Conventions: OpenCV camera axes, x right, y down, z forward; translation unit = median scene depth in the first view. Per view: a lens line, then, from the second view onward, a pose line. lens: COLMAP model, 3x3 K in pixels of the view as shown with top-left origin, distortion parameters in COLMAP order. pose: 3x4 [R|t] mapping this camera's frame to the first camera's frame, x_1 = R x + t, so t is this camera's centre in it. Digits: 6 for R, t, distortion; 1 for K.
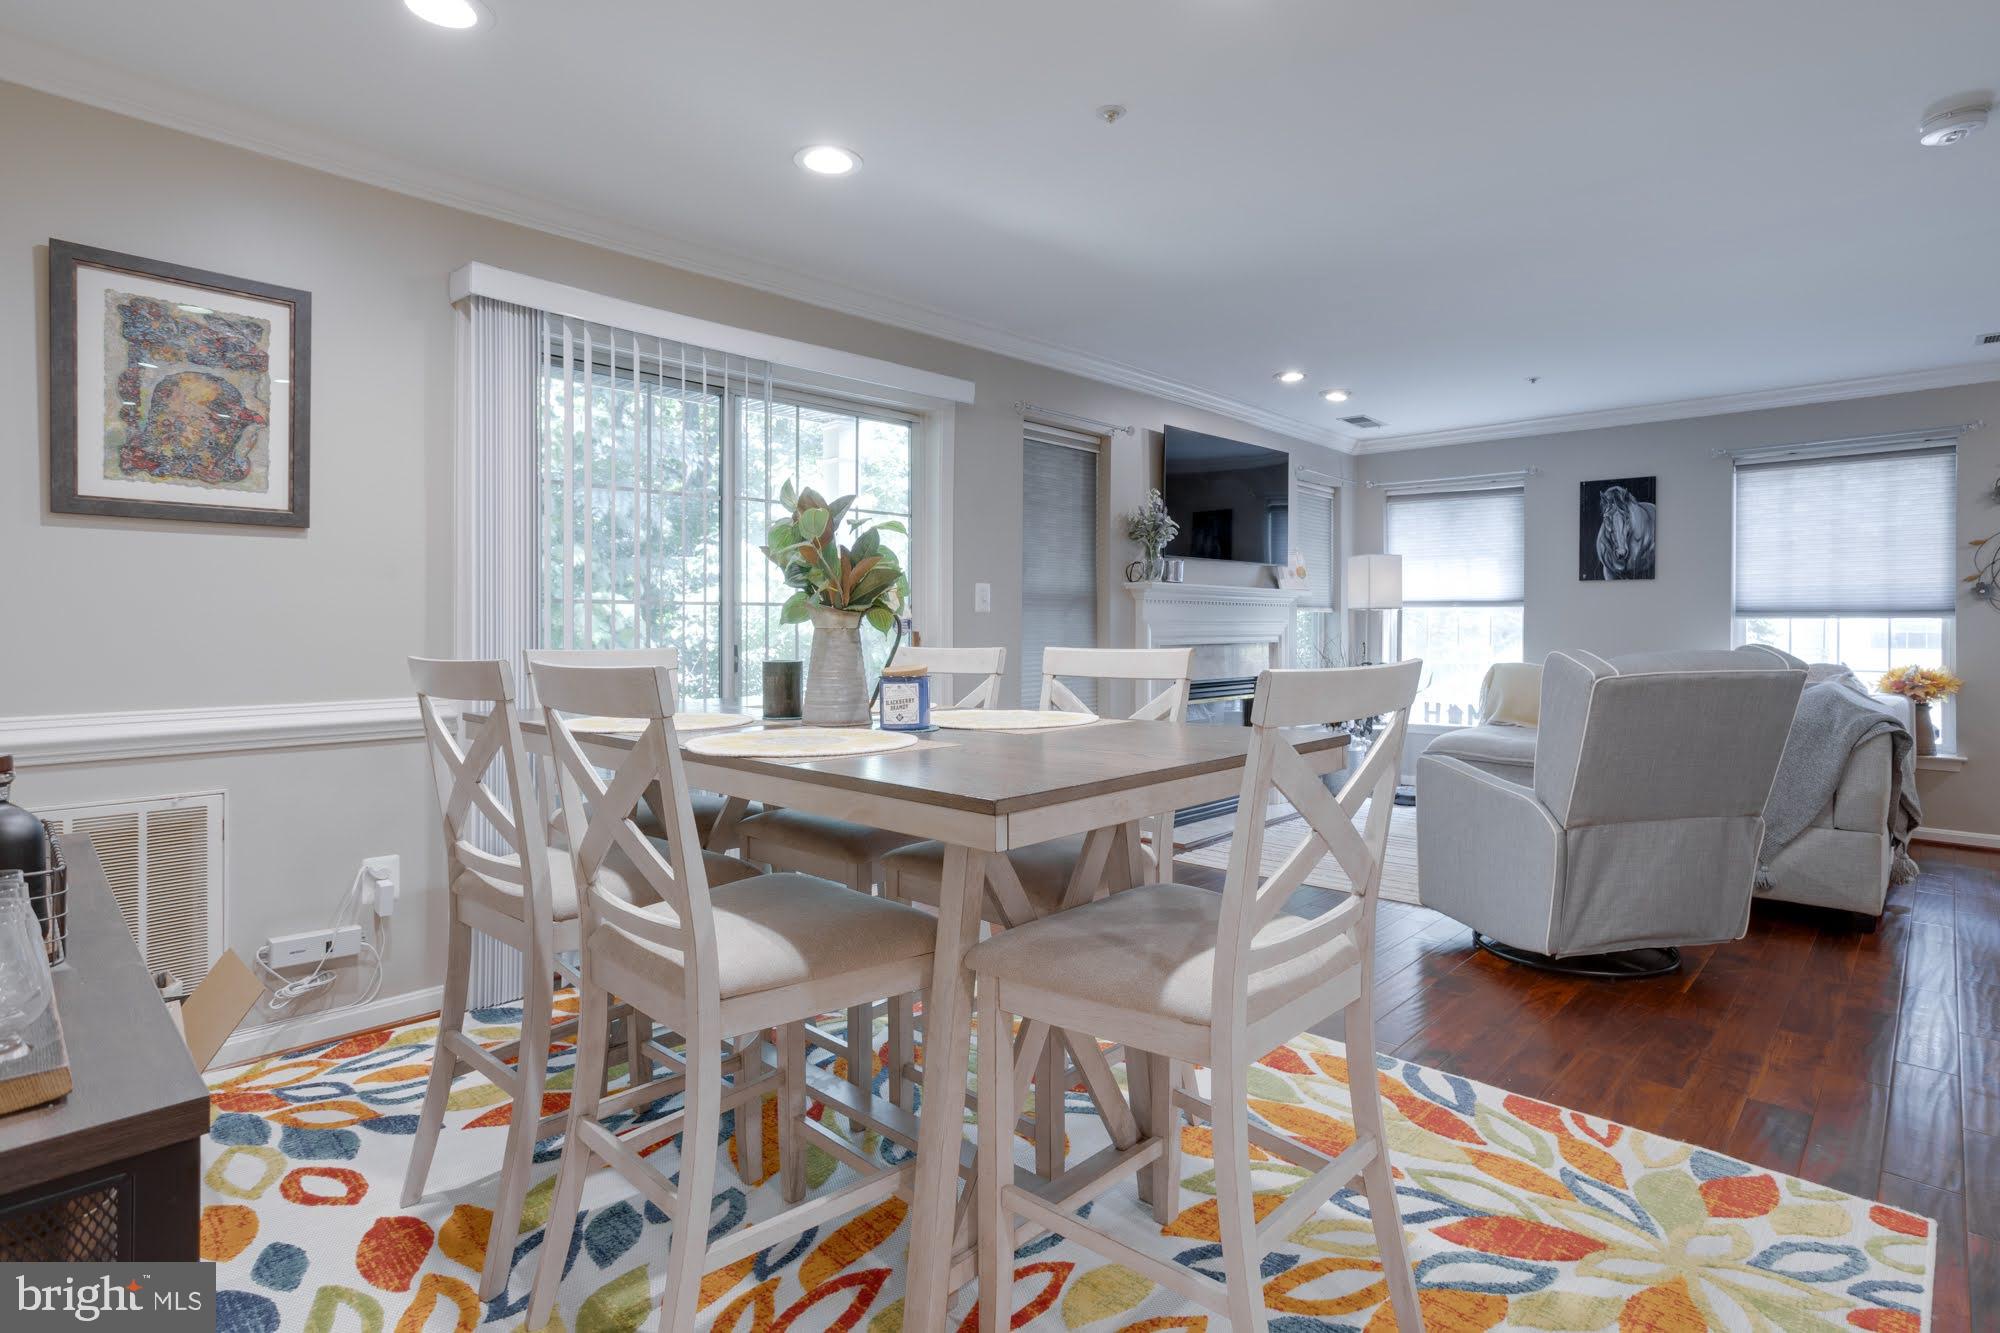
lens RADIAL K [[1004.6, 0, 1036.3], [0, 1004.6, 637.9], [0, 0, 1]] dist [-0.048693, 0.027694]
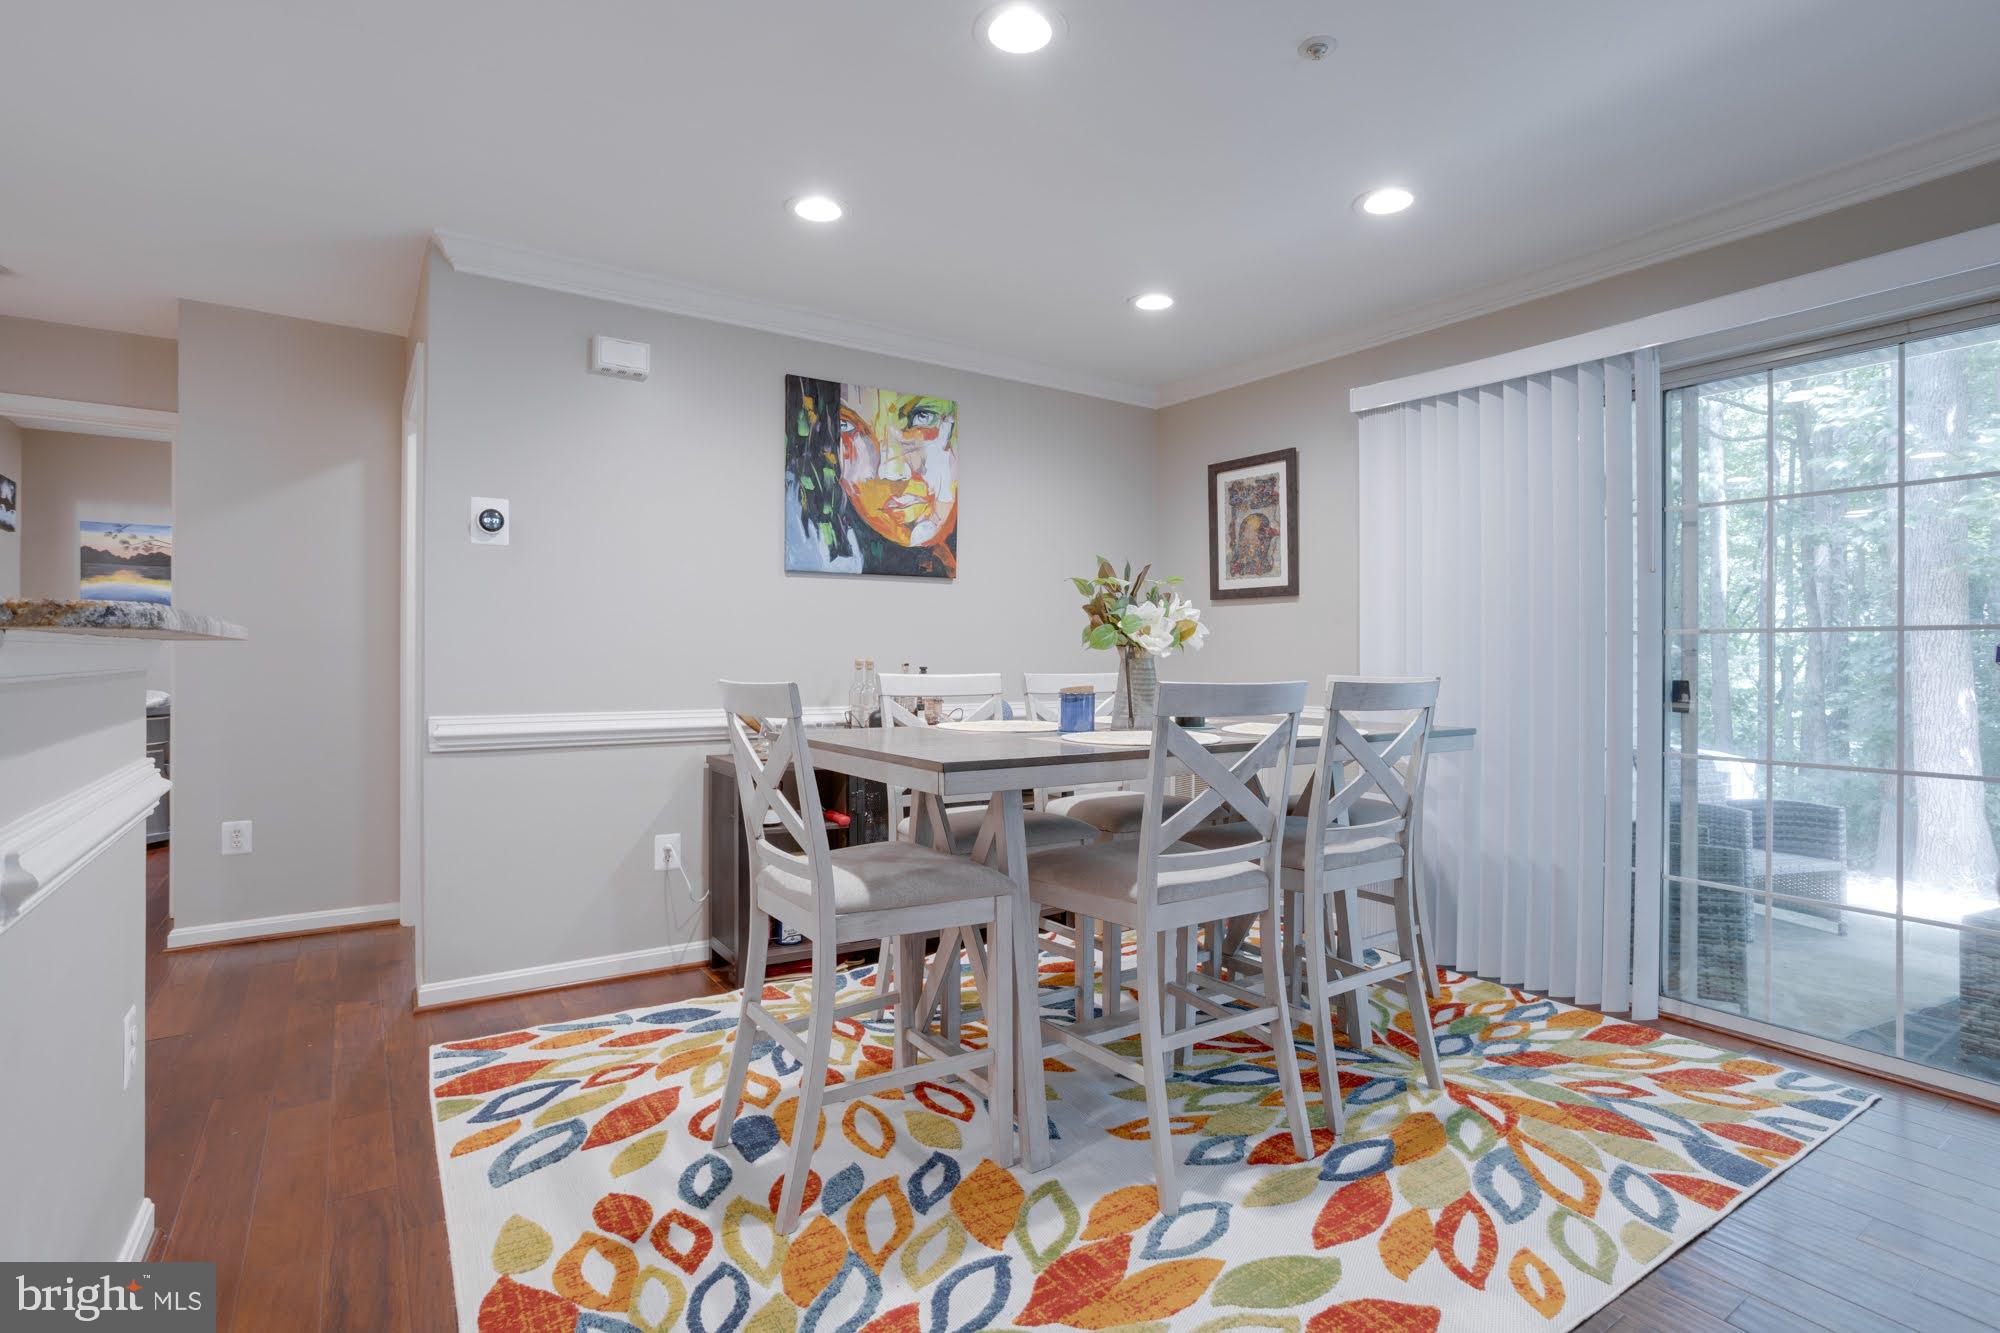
lens RADIAL K [[971.2, 0, 1016.3], [0, 971.2, 656.9], [0, 0, 1]] dist [-0.044841, 0.025974]
pose [[-0.207721, 0.004063, -0.978180, 0.512943], [-0.012863, 0.999894, 0.006885, -0.009663], [0.978103, 0.014012, -0.207647, 0.513788]]
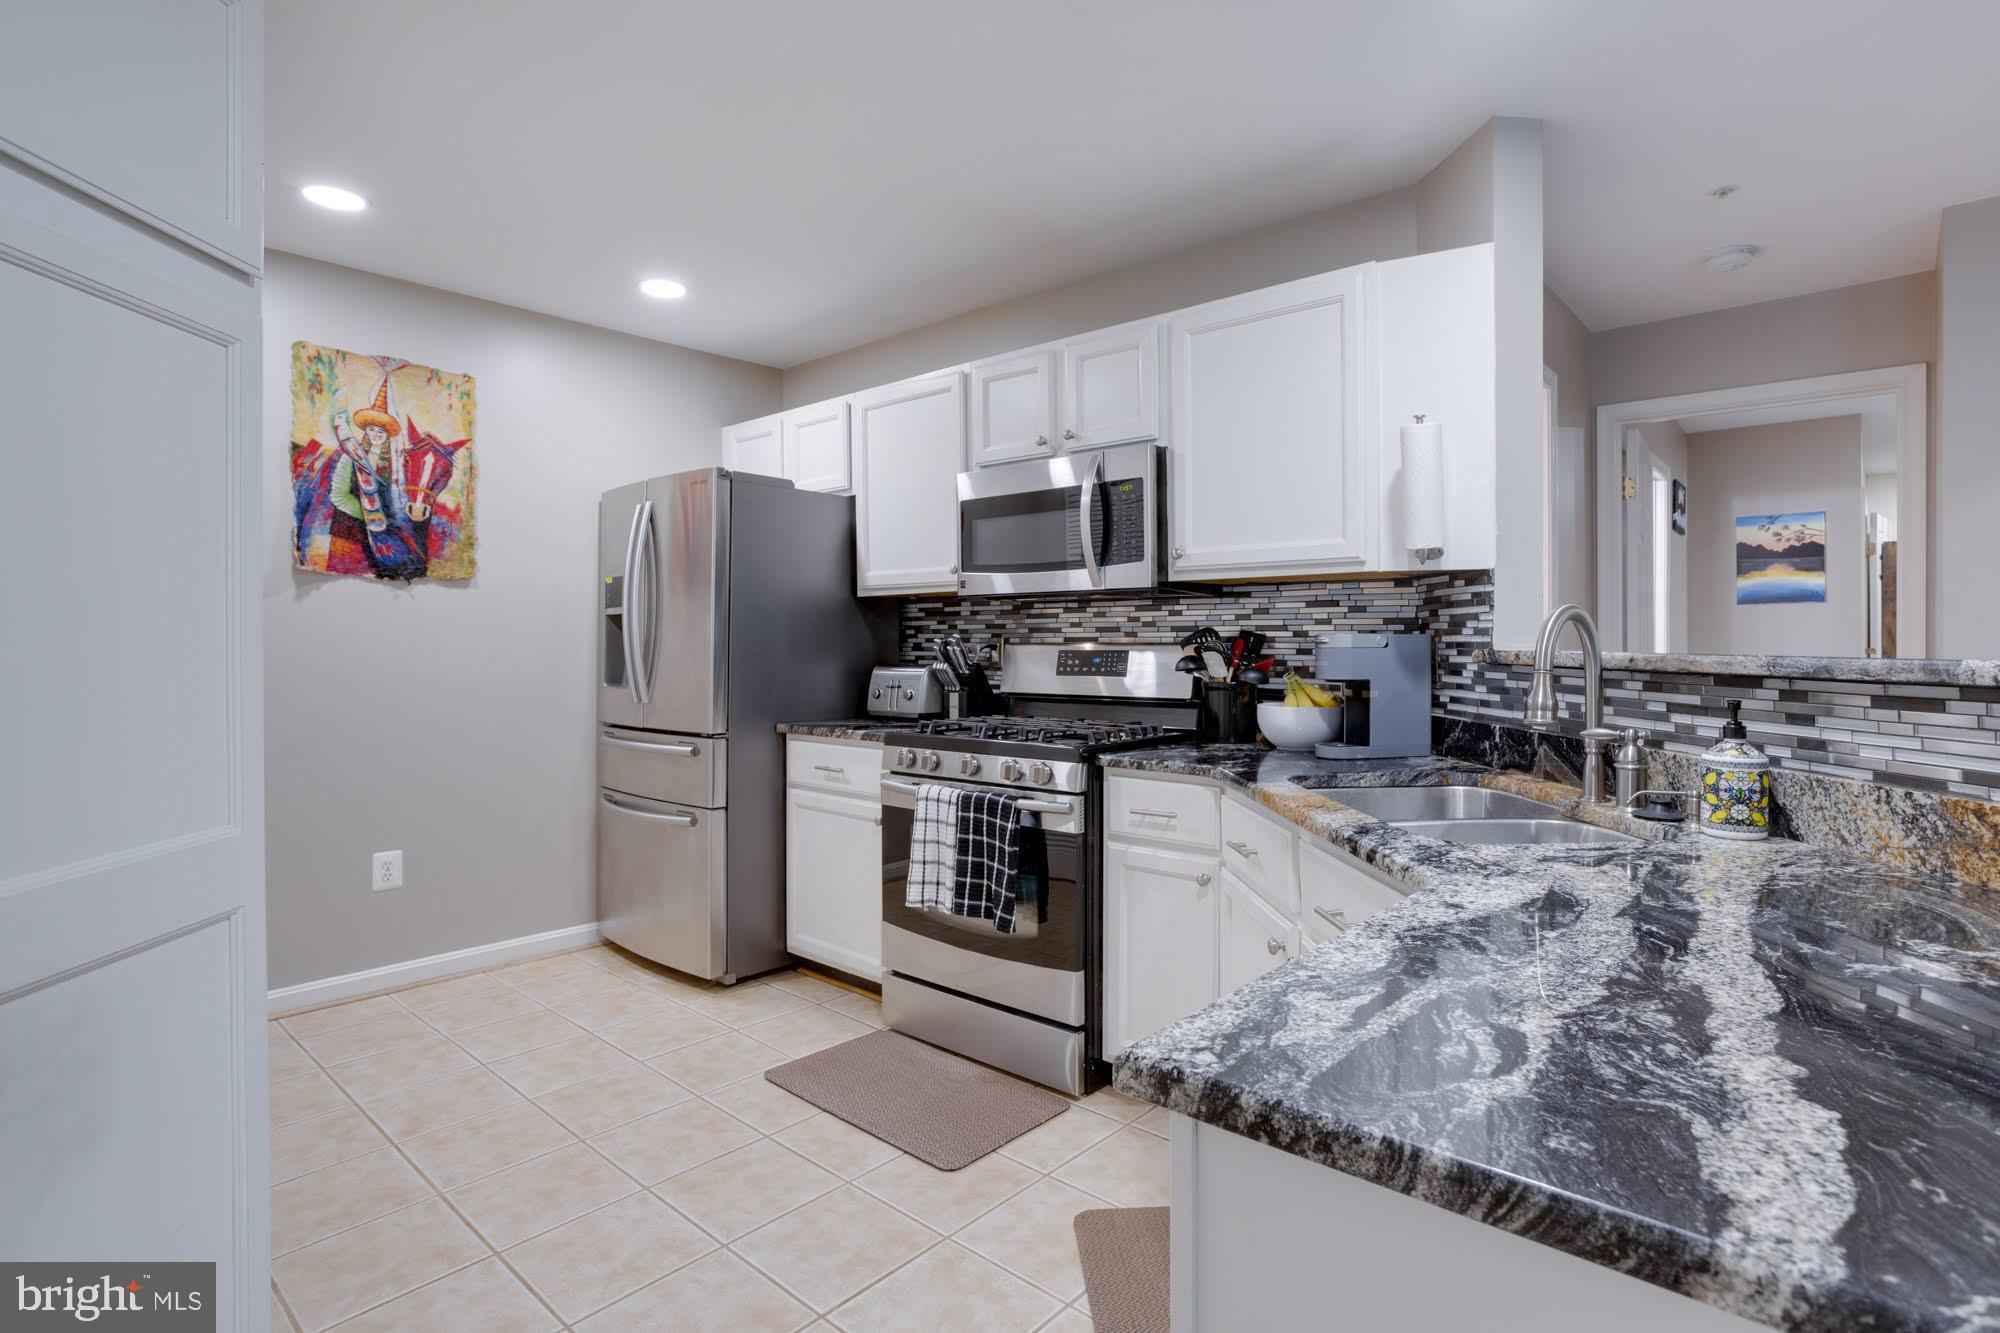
lens RADIAL K [[1004.6, 0, 1036.3], [0, 1004.6, 637.9], [0, 0, 1]] dist [-0.048693, 0.027694]
pose [[-0.999396, 0.001801, -0.034701, 0.488498], [0.001402, 0.999933, 0.011525, -0.024795], [0.034720, 0.011469, -0.999331, 0.279659]]
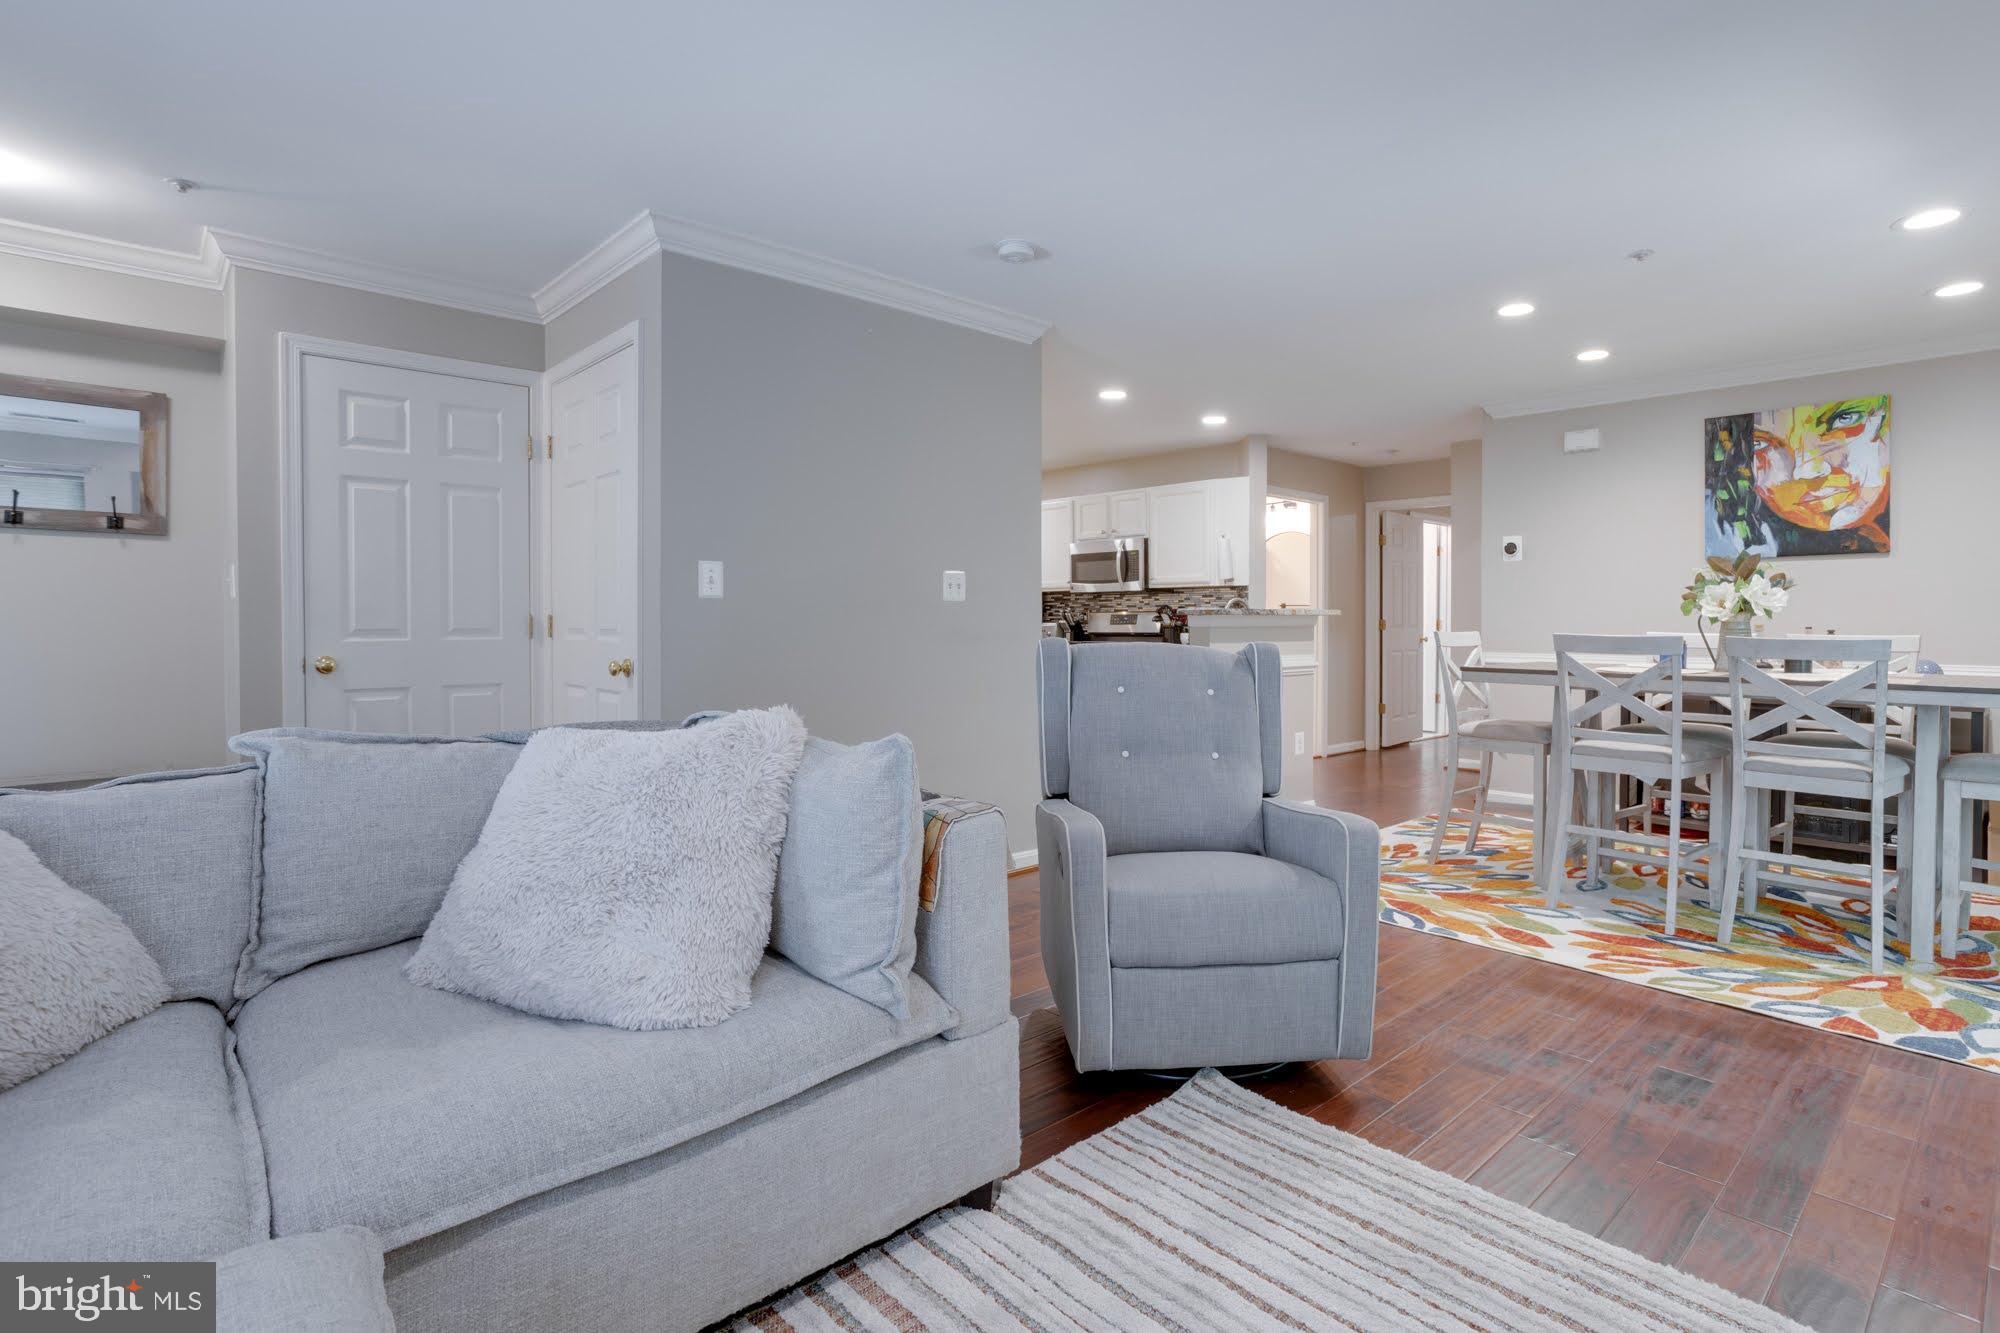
lens RADIAL K [[1004.6, 0, 1036.3], [0, 1004.6, 637.9], [0, 0, 1]] dist [-0.048693, 0.027694]
pose [[-0.998026, -0.001628, 0.062788, 0.467135], [0.000072, 0.999634, 0.027056, -0.014245], [-0.062809, 0.027007, -0.997660, 1.366627]]
